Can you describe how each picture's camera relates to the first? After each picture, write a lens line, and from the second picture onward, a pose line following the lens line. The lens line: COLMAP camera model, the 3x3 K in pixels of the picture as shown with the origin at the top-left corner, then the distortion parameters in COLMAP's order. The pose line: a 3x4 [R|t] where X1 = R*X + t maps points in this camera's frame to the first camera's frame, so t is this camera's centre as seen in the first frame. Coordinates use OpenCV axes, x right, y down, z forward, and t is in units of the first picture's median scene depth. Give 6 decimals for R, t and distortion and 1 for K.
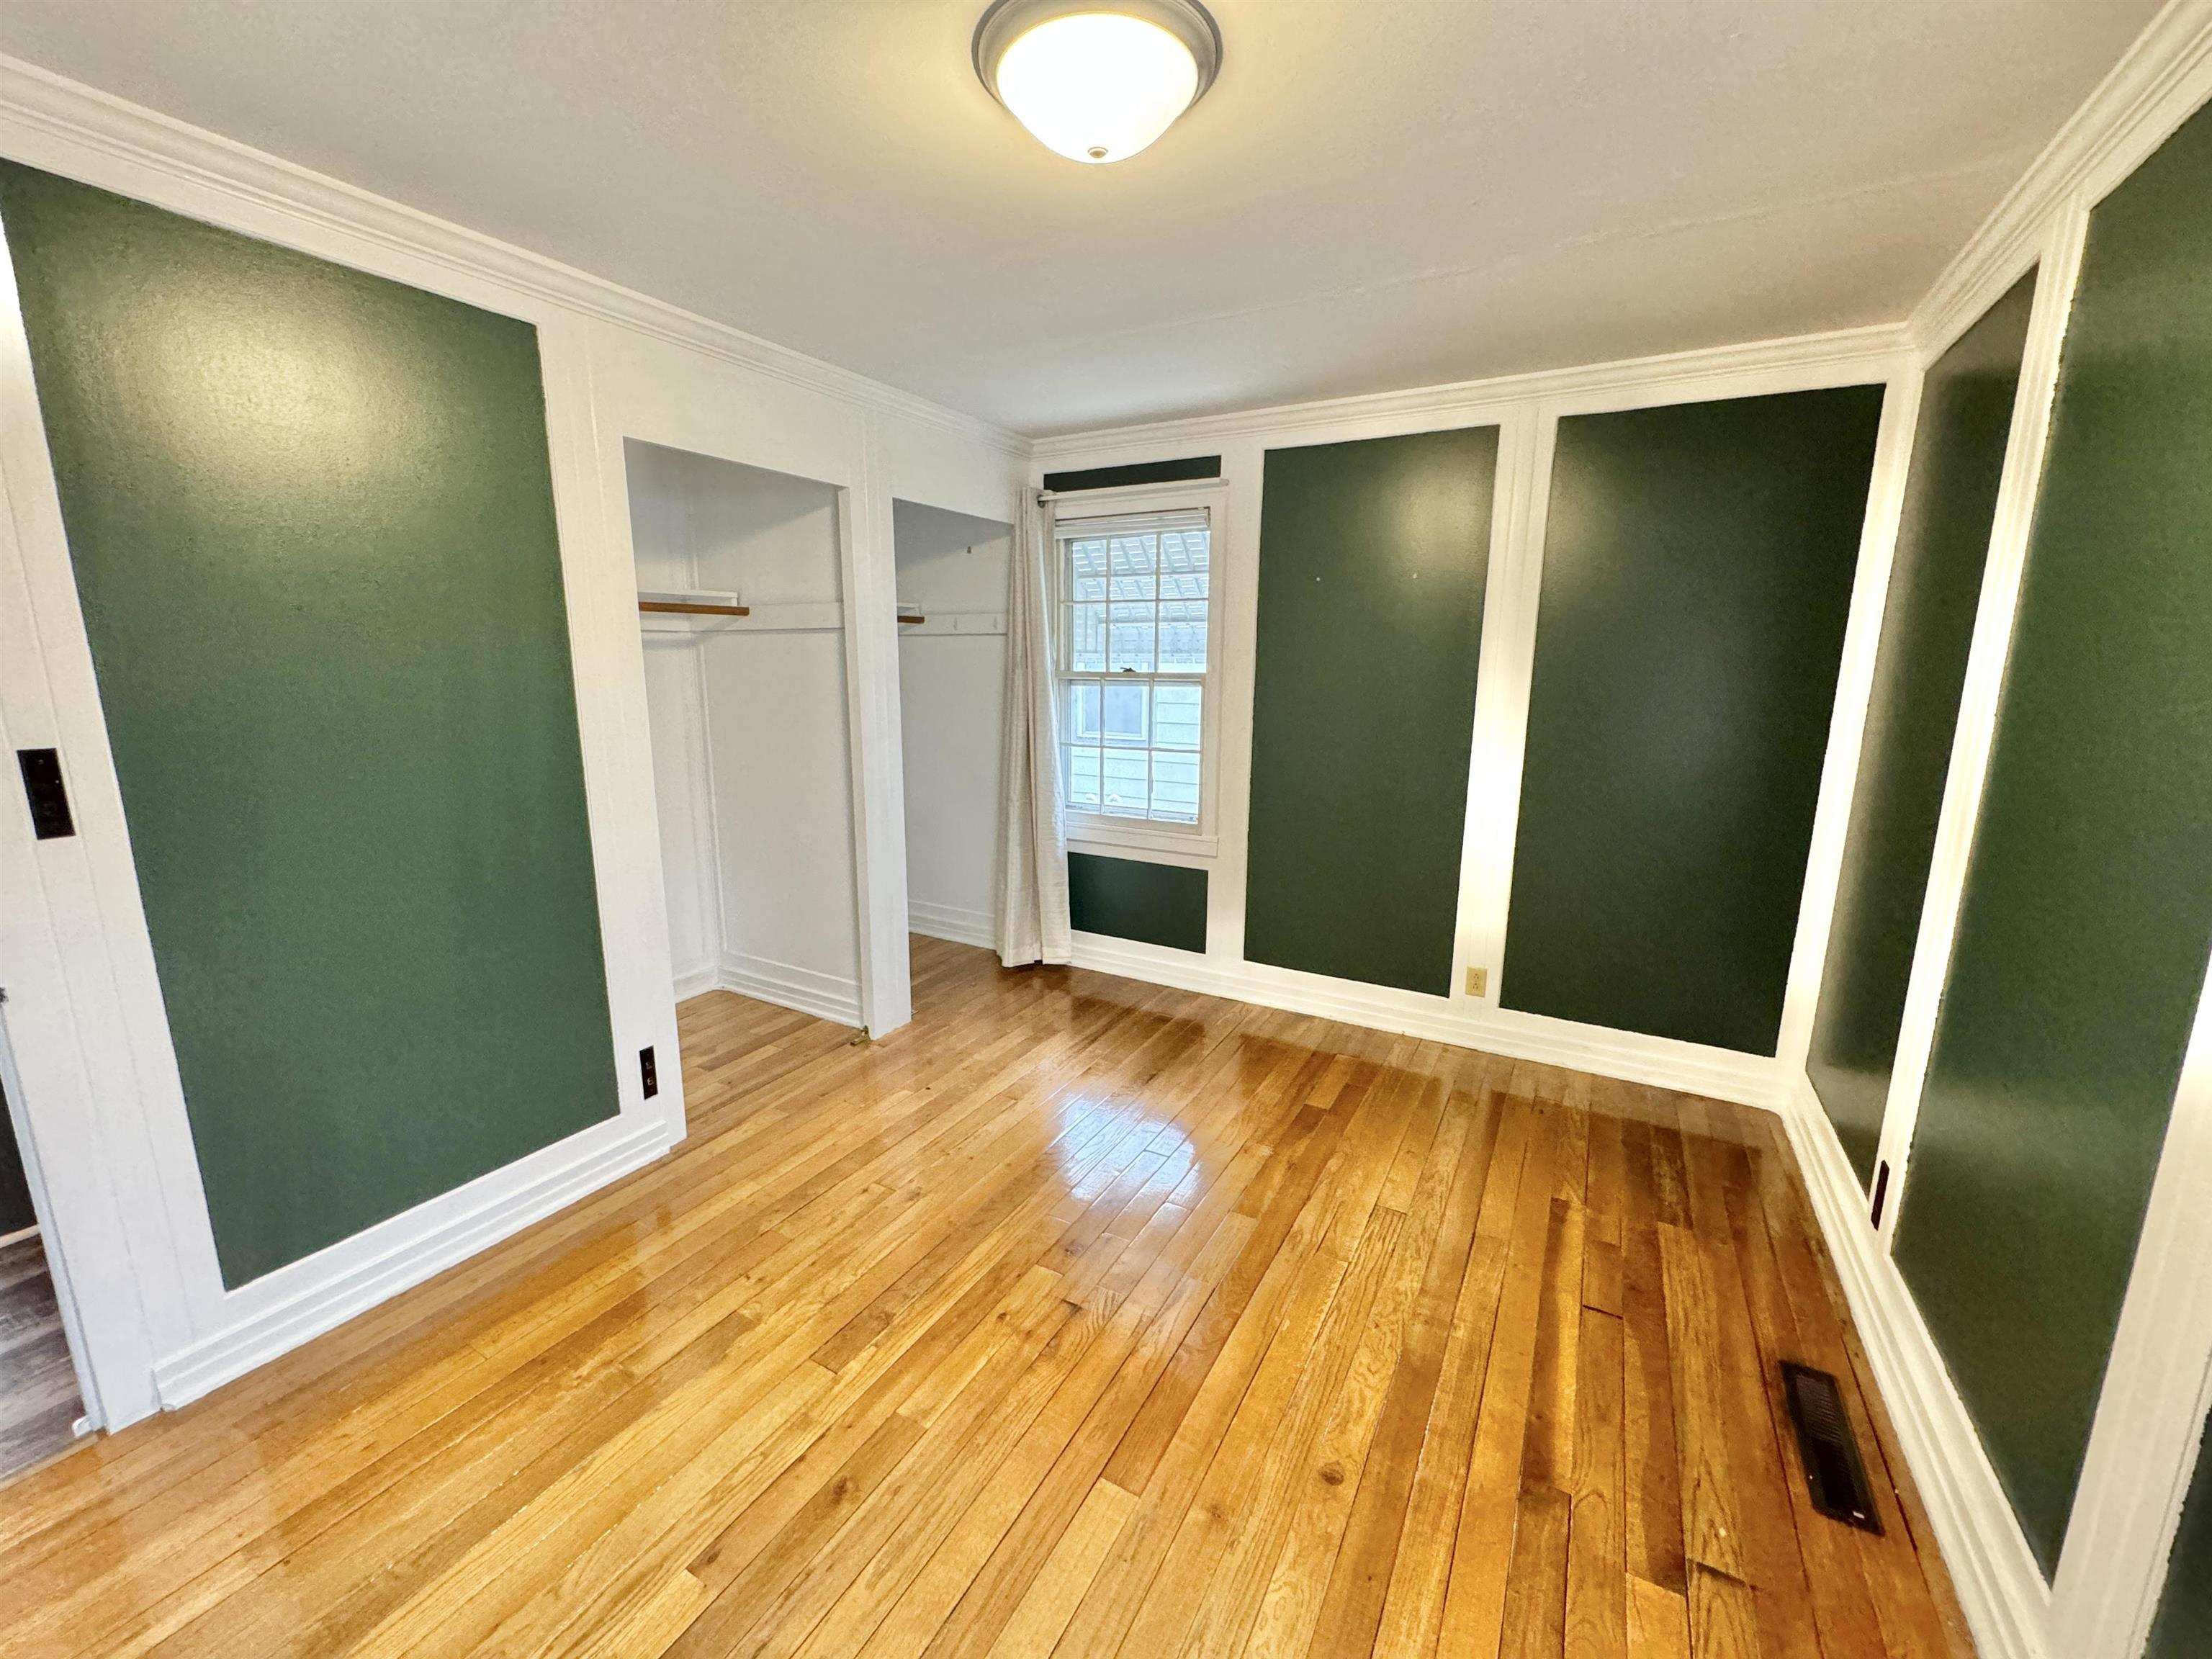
lens RADIAL K [[880.4, 0, 1105.3], [0, 880.4, 828.1], [0, 0, 1]] dist [-0.002042, -0.000062]
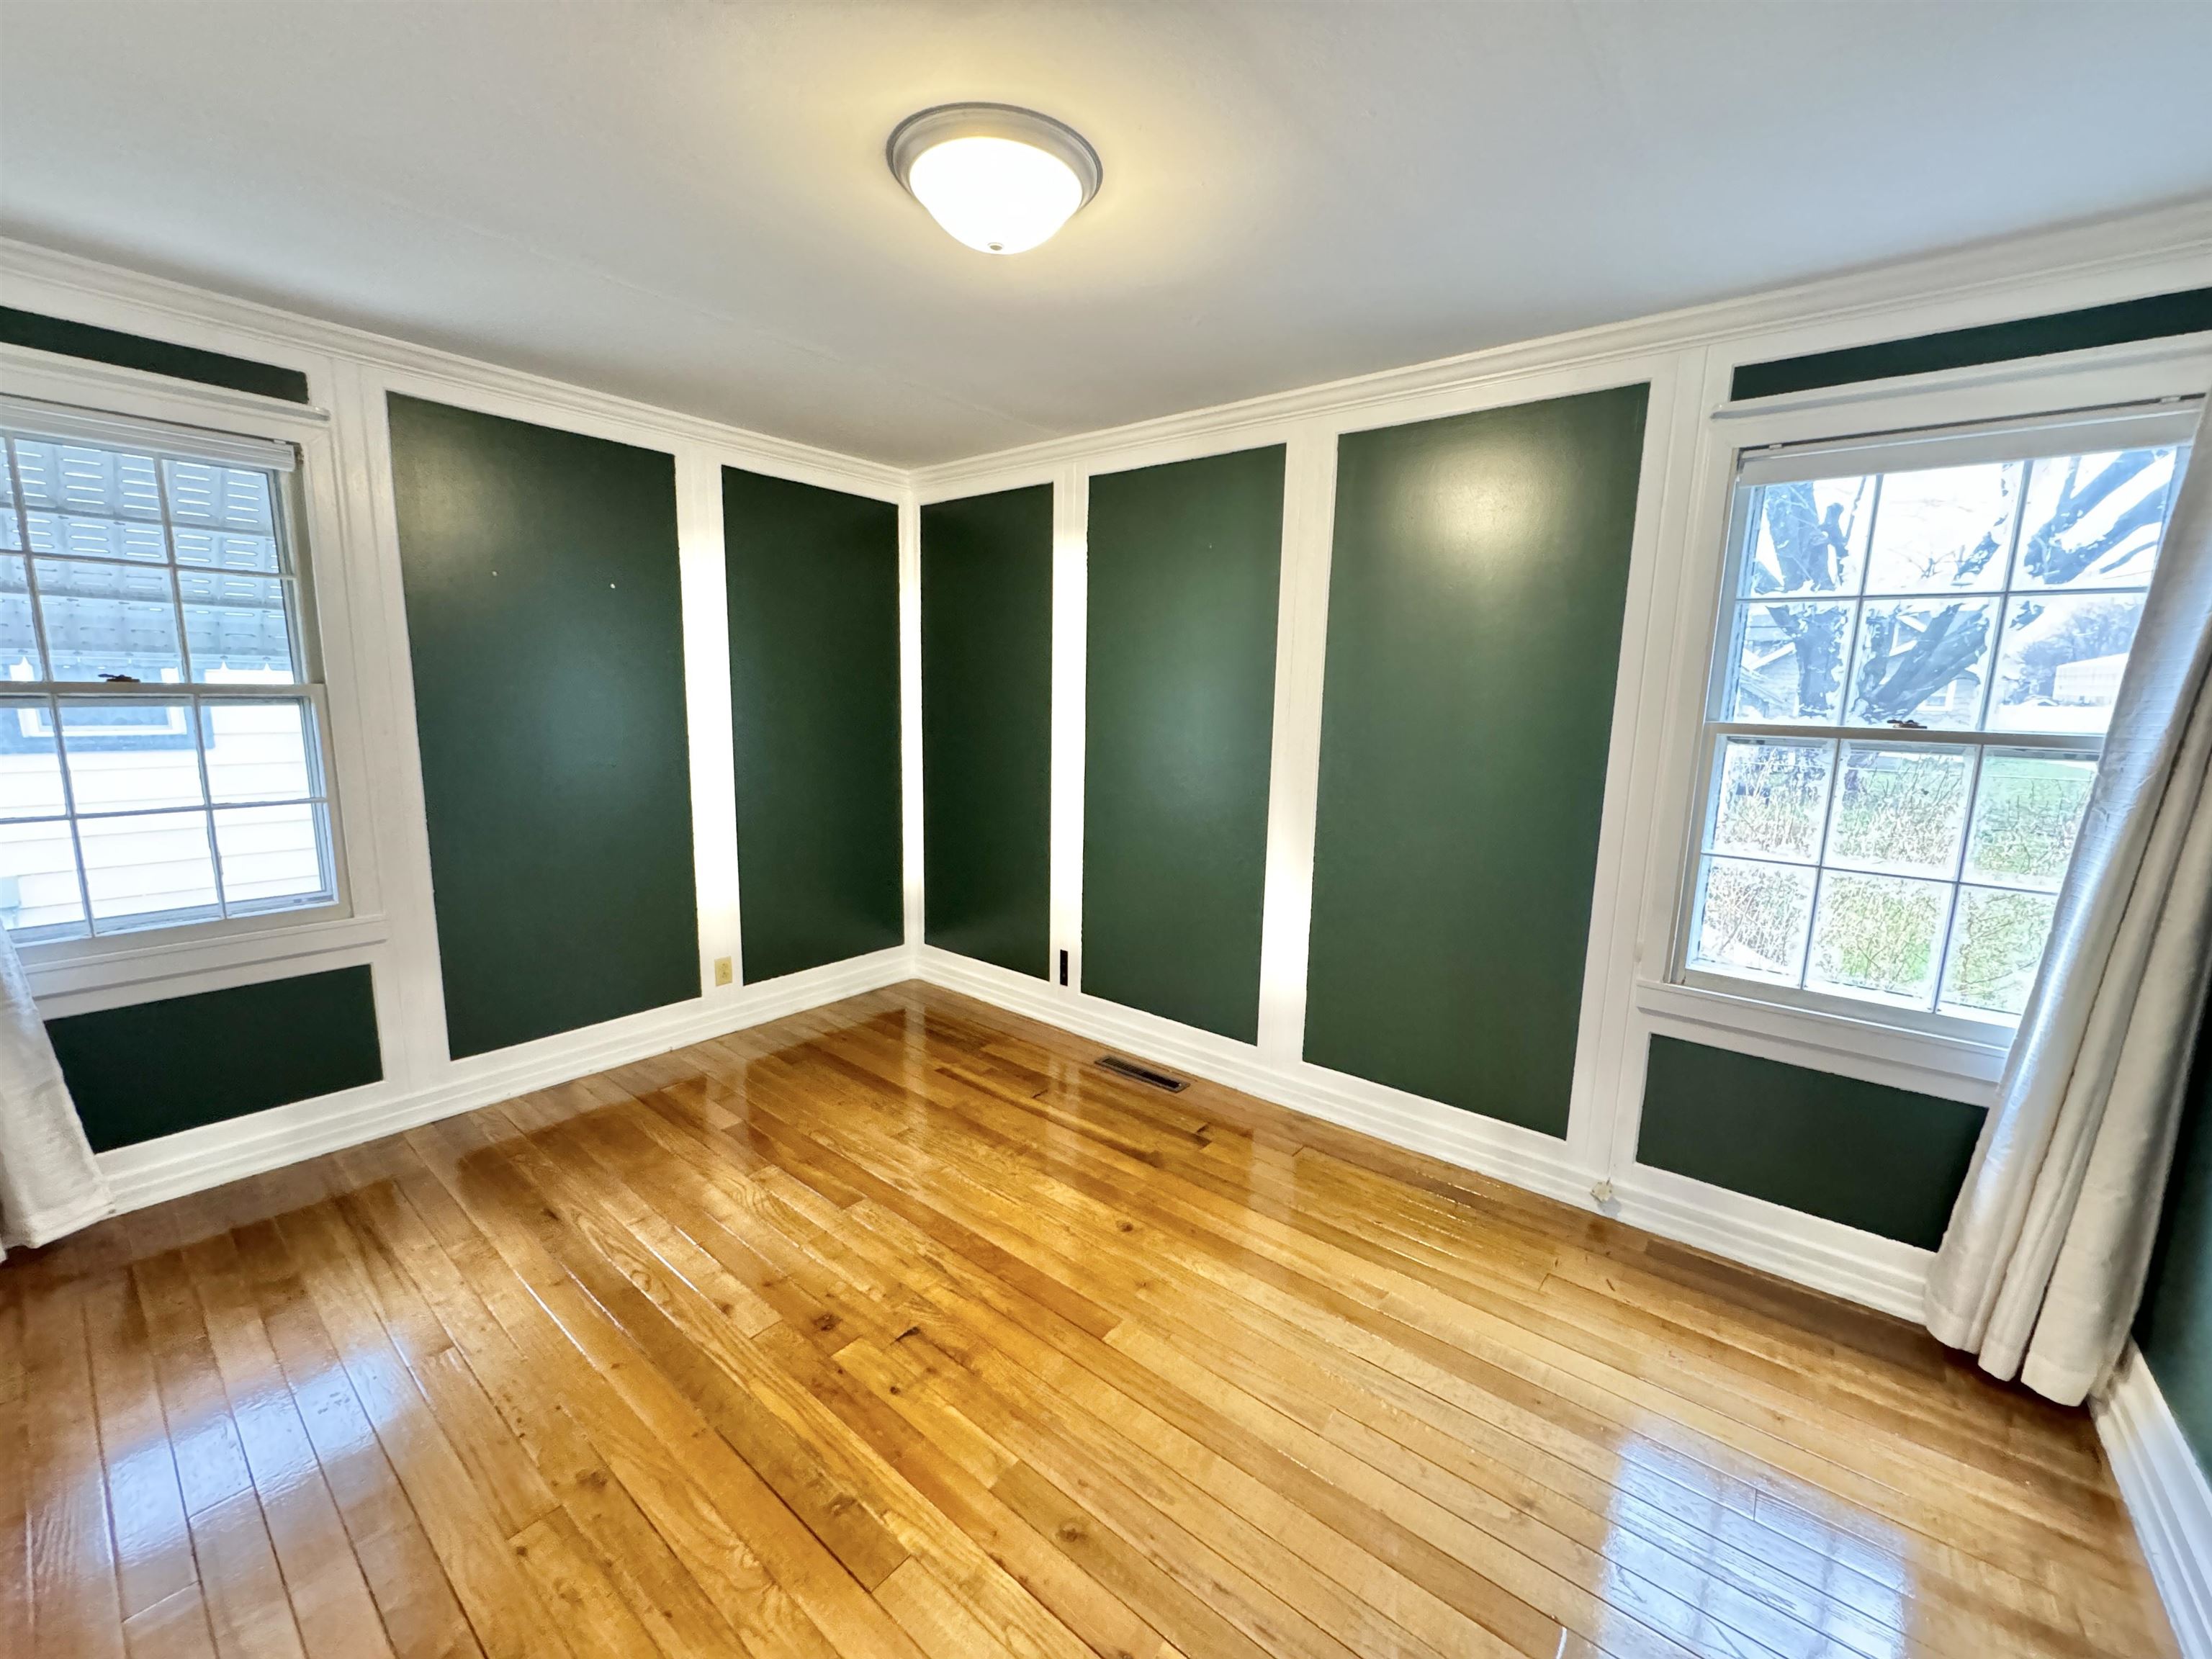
lens RADIAL K [[880.4, 0, 1105.3], [0, 880.4, 828.1], [0, 0, 1]] dist [-0.002042, -0.000062]
pose [[0.161183, -0.157814, 0.974225, -0.769992], [0.164085, 0.977679, 0.131226, -0.090370], [-0.973189, 0.138704, 0.183481, 0.467474]]
